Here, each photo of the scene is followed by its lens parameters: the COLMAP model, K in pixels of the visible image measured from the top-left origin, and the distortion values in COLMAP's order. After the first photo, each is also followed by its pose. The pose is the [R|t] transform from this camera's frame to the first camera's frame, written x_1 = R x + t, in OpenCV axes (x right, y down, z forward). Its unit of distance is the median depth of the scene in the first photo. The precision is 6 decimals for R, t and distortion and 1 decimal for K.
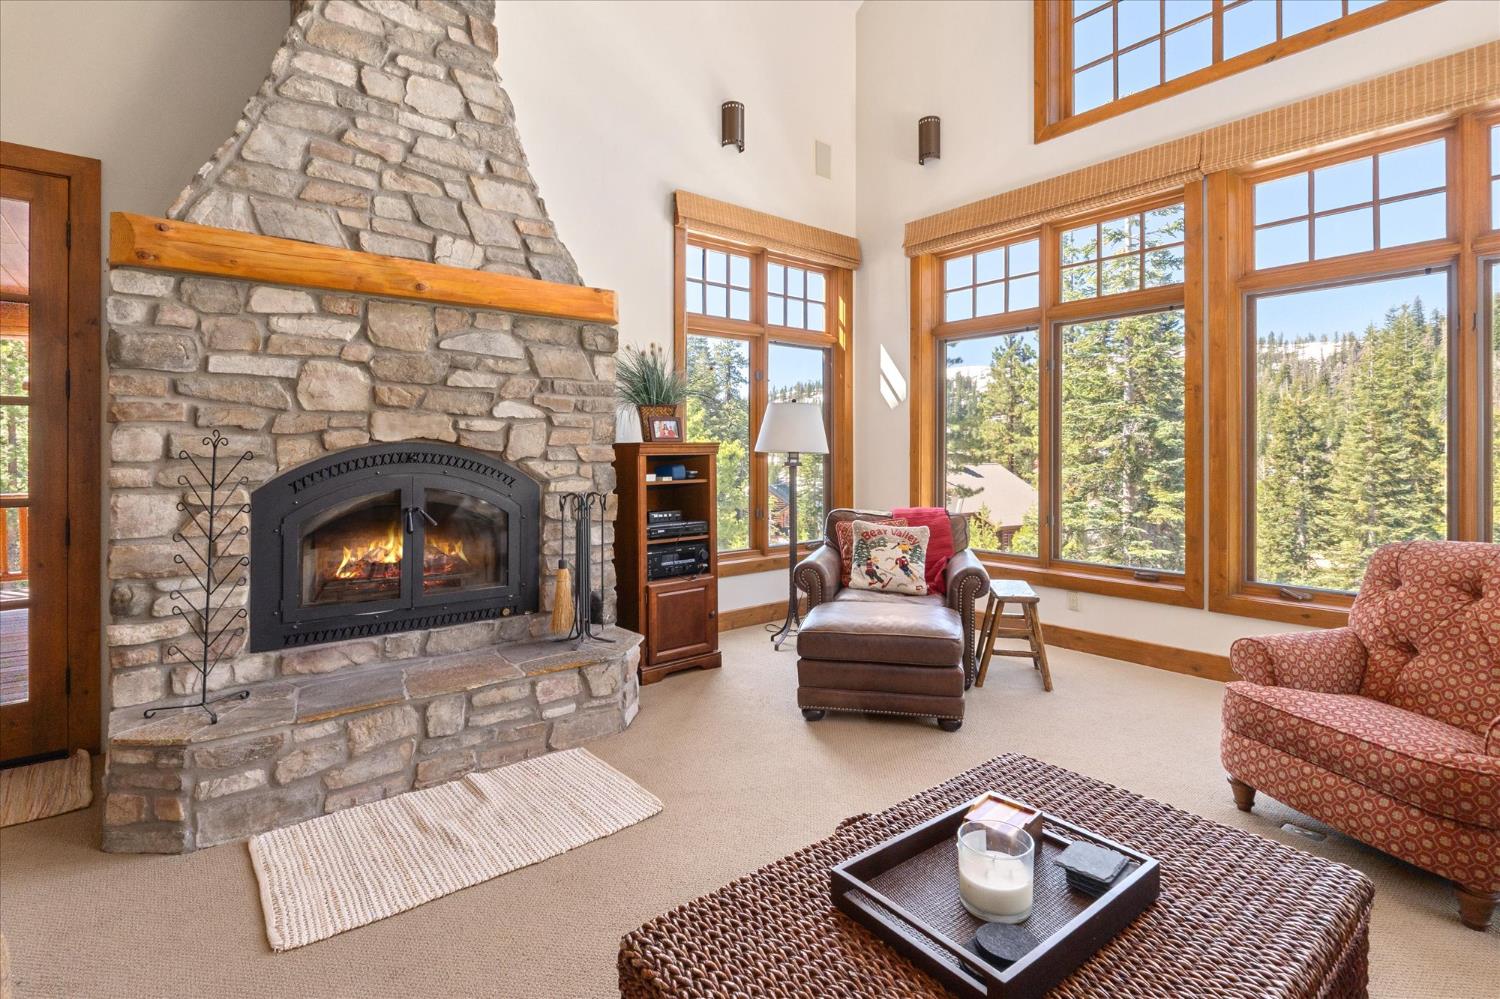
lens RADIAL K [[718.6, 0, 765.8], [0, 718.6, 454.5], [0, 0, 1]] dist [-0.008978, -0.000476]
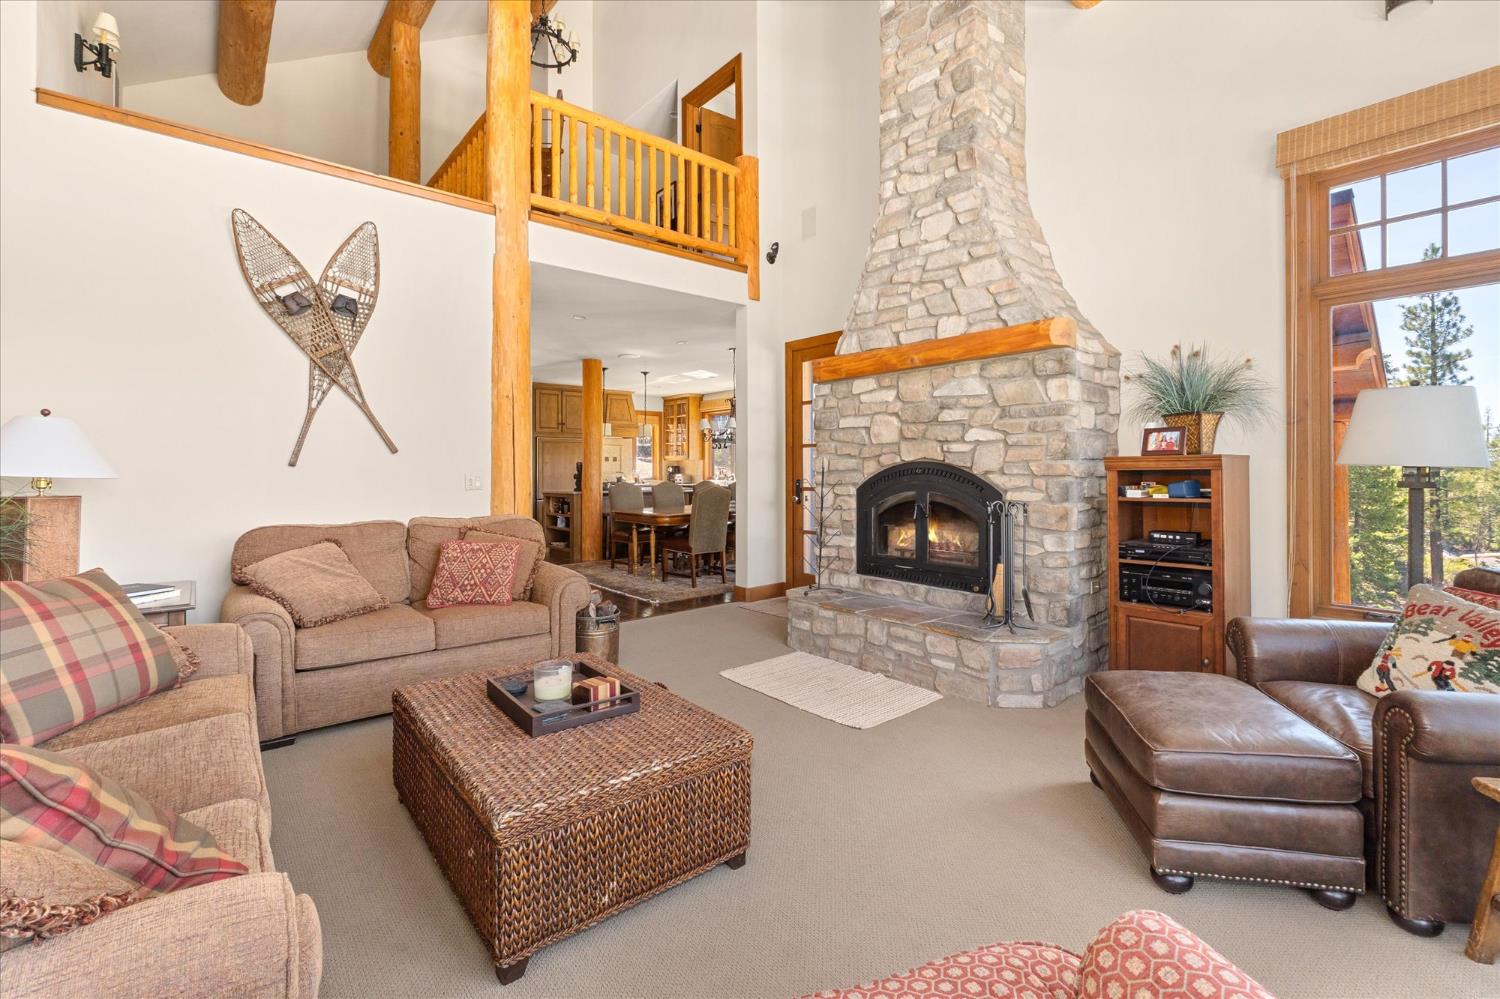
lens RADIAL K [[625.8, 0, 755.9], [0, 625.8, 467.3], [0, 0, 1]] dist [-0.004255, -0.000050]
pose [[0.024042, -0.000123, -0.999711, 0.791382], [0.000835, 1.000000, -0.000103, -0.003438], [0.999711, -0.000833, 0.024042, 0.583974]]
